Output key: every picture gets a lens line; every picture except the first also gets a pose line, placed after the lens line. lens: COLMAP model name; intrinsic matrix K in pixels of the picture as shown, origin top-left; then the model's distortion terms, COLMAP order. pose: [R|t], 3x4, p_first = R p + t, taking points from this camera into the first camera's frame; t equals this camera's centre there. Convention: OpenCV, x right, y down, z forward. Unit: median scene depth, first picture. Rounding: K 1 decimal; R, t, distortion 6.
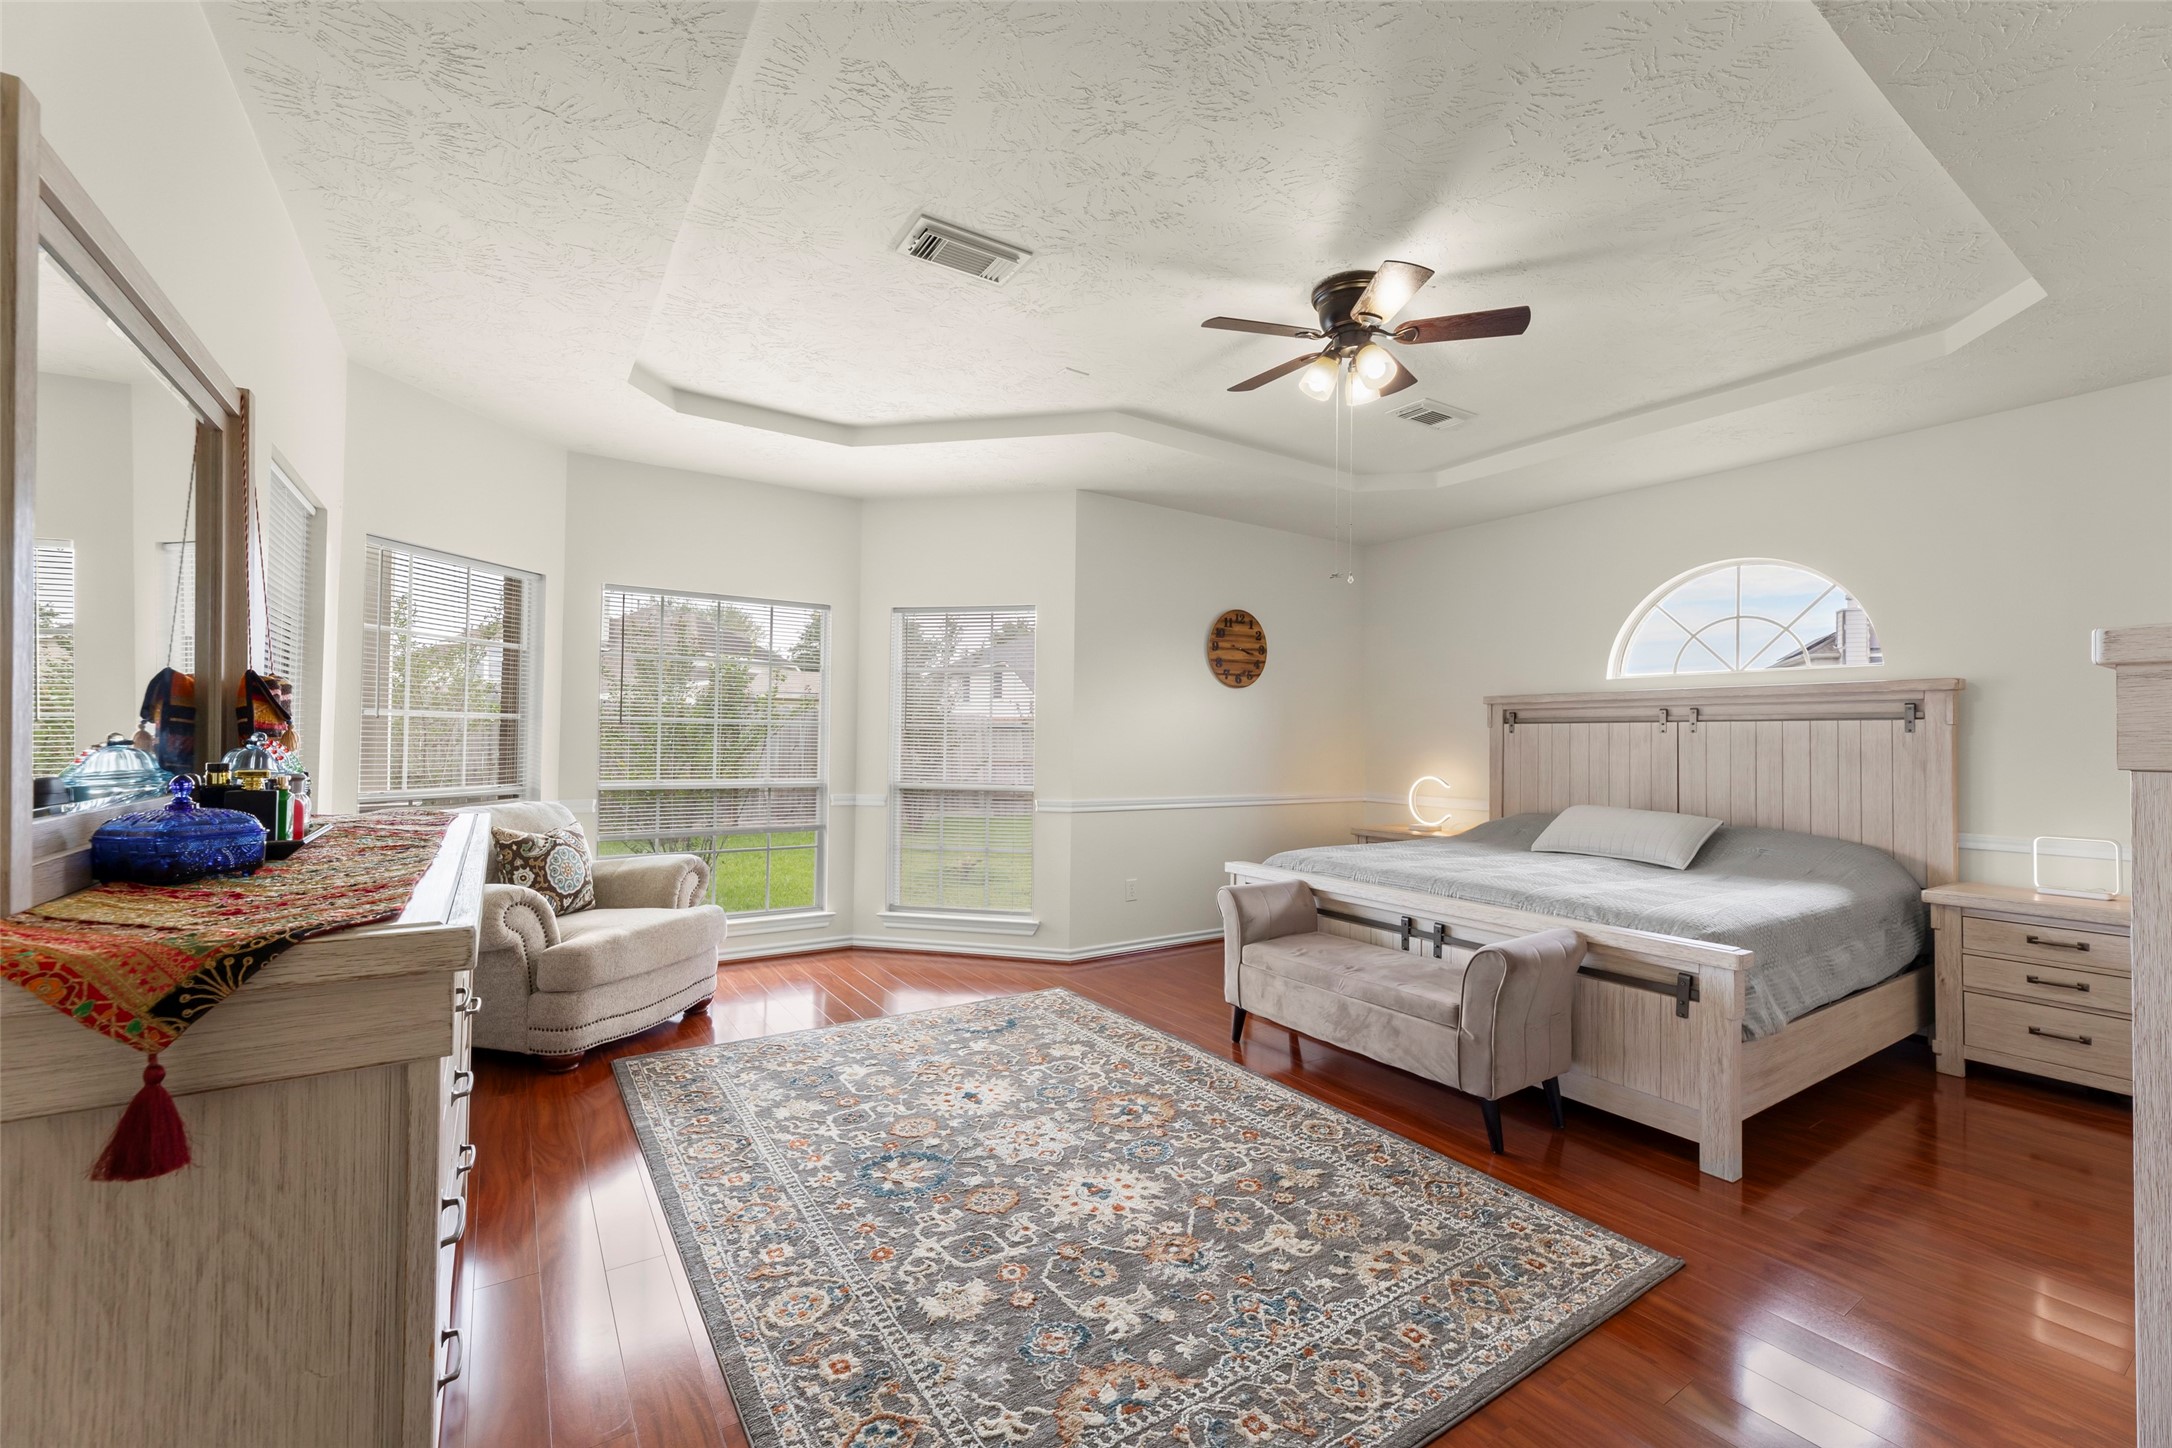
lens RADIAL K [[877.5, 0, 1084.9], [0, 877.5, 726.3], [0, 0, 1]] dist [0.002122, -0.000494]
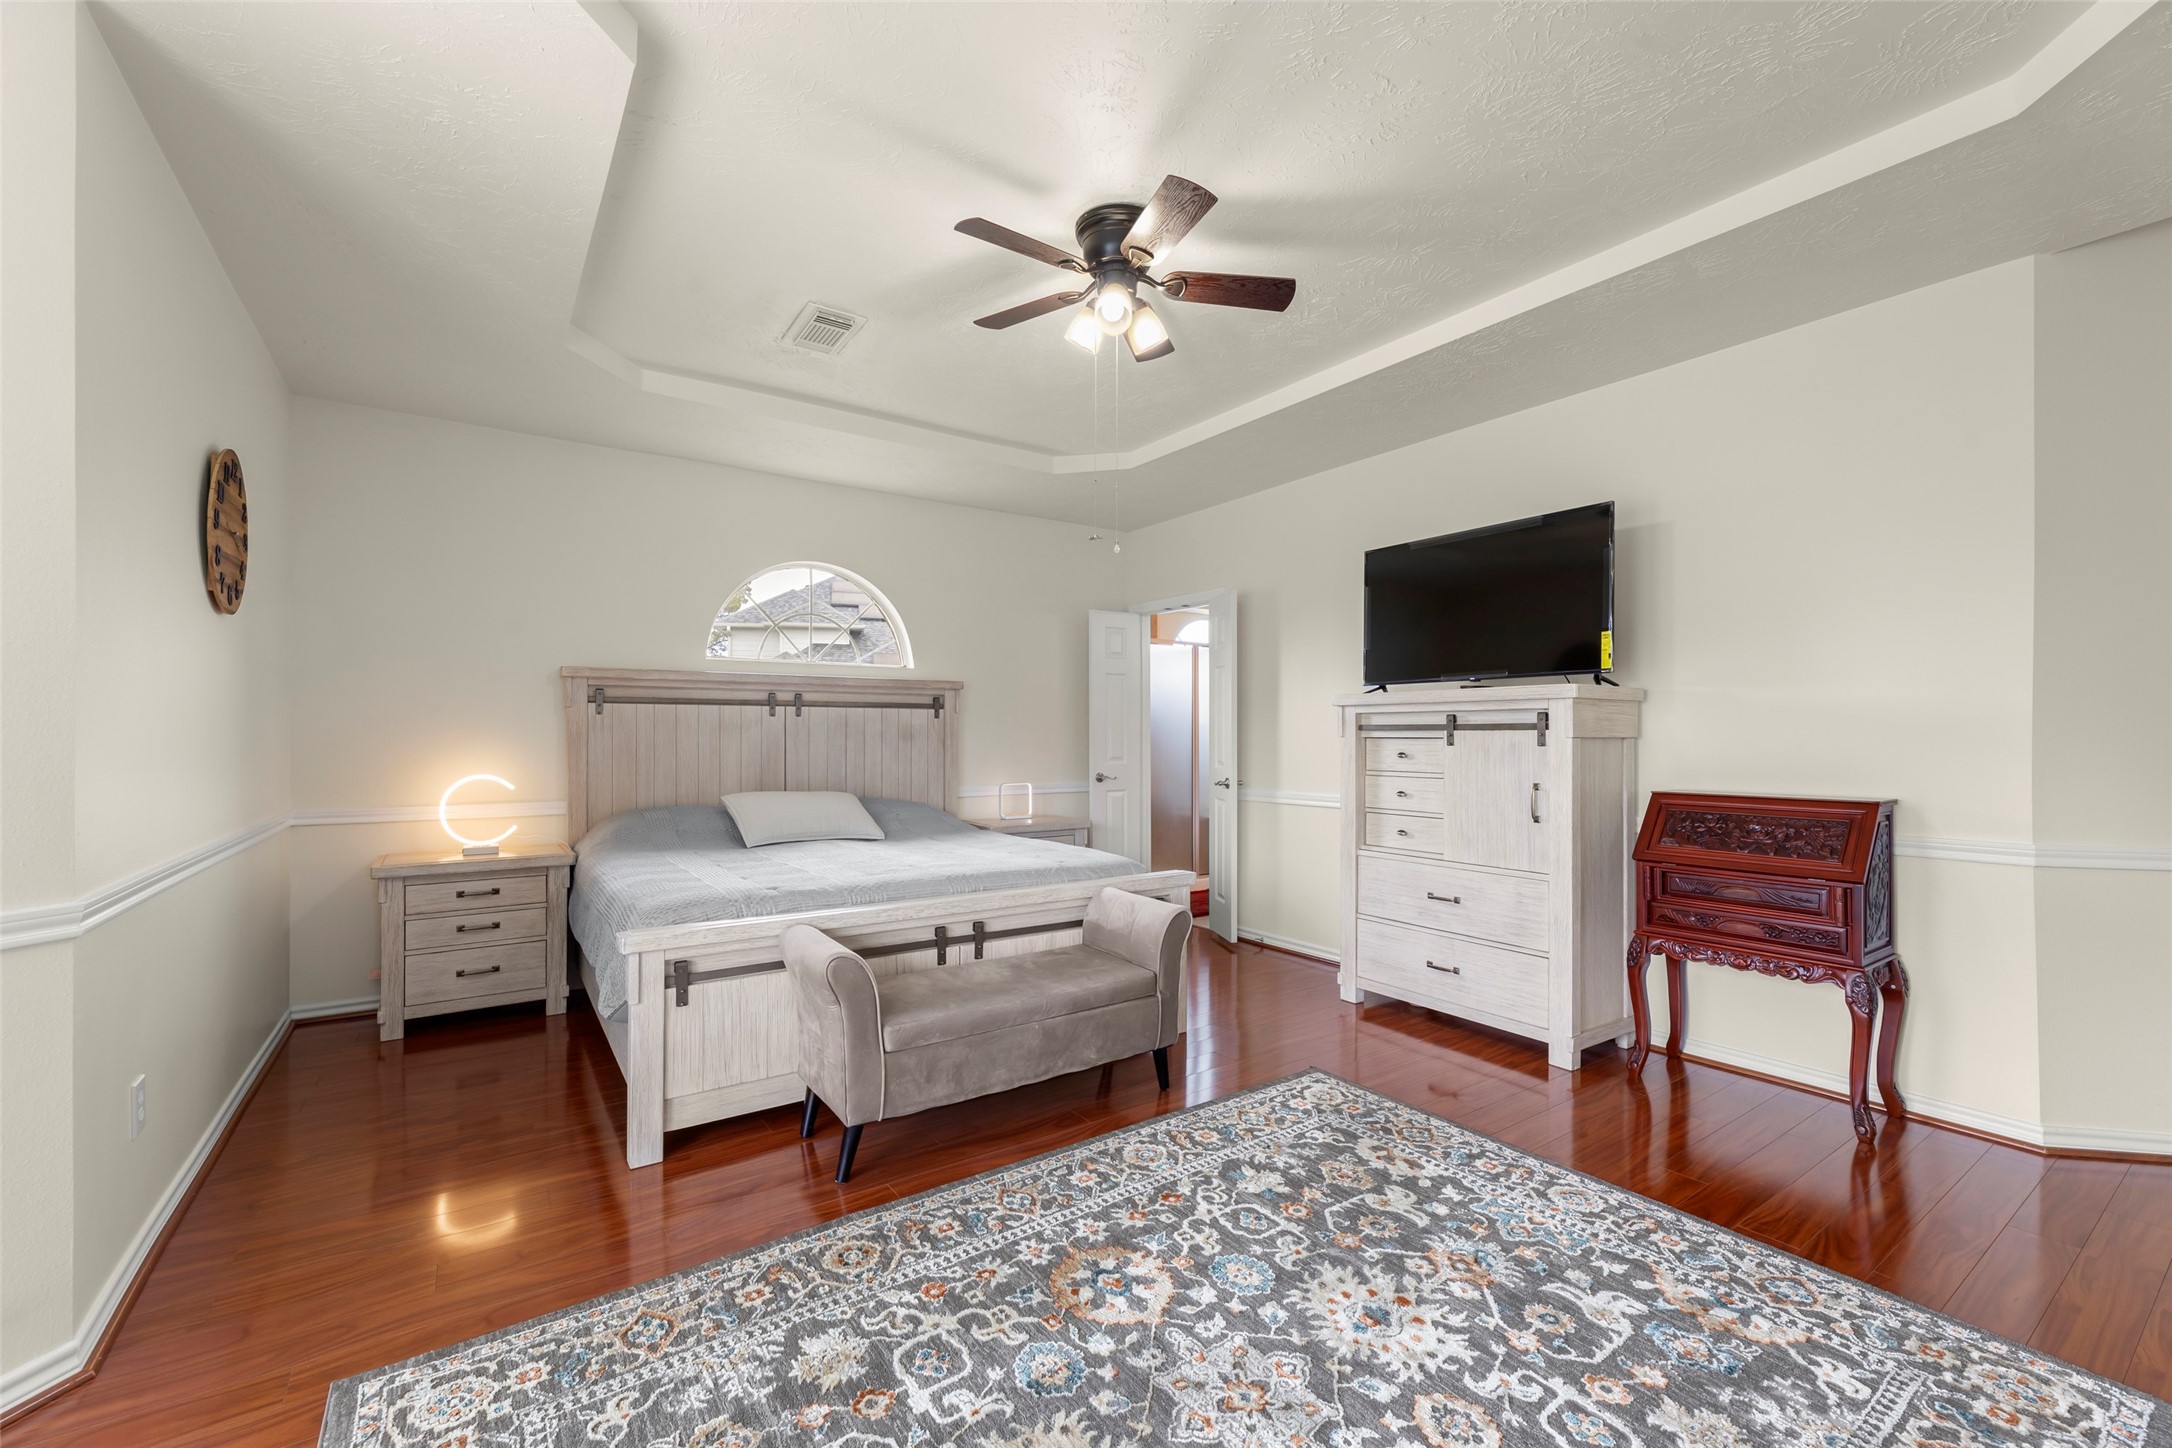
lens RADIAL K [[877.5, 0, 1084.2], [0, 877.5, 736.2], [0, 0, 1]] dist [0.002122, -0.000494]
pose [[-0.012423, -0.014002, 0.999825, -0.589830], [-0.018217, 0.999739, 0.013774, 0.014821], [-0.999757, -0.018043, -0.012675, 1.014417]]
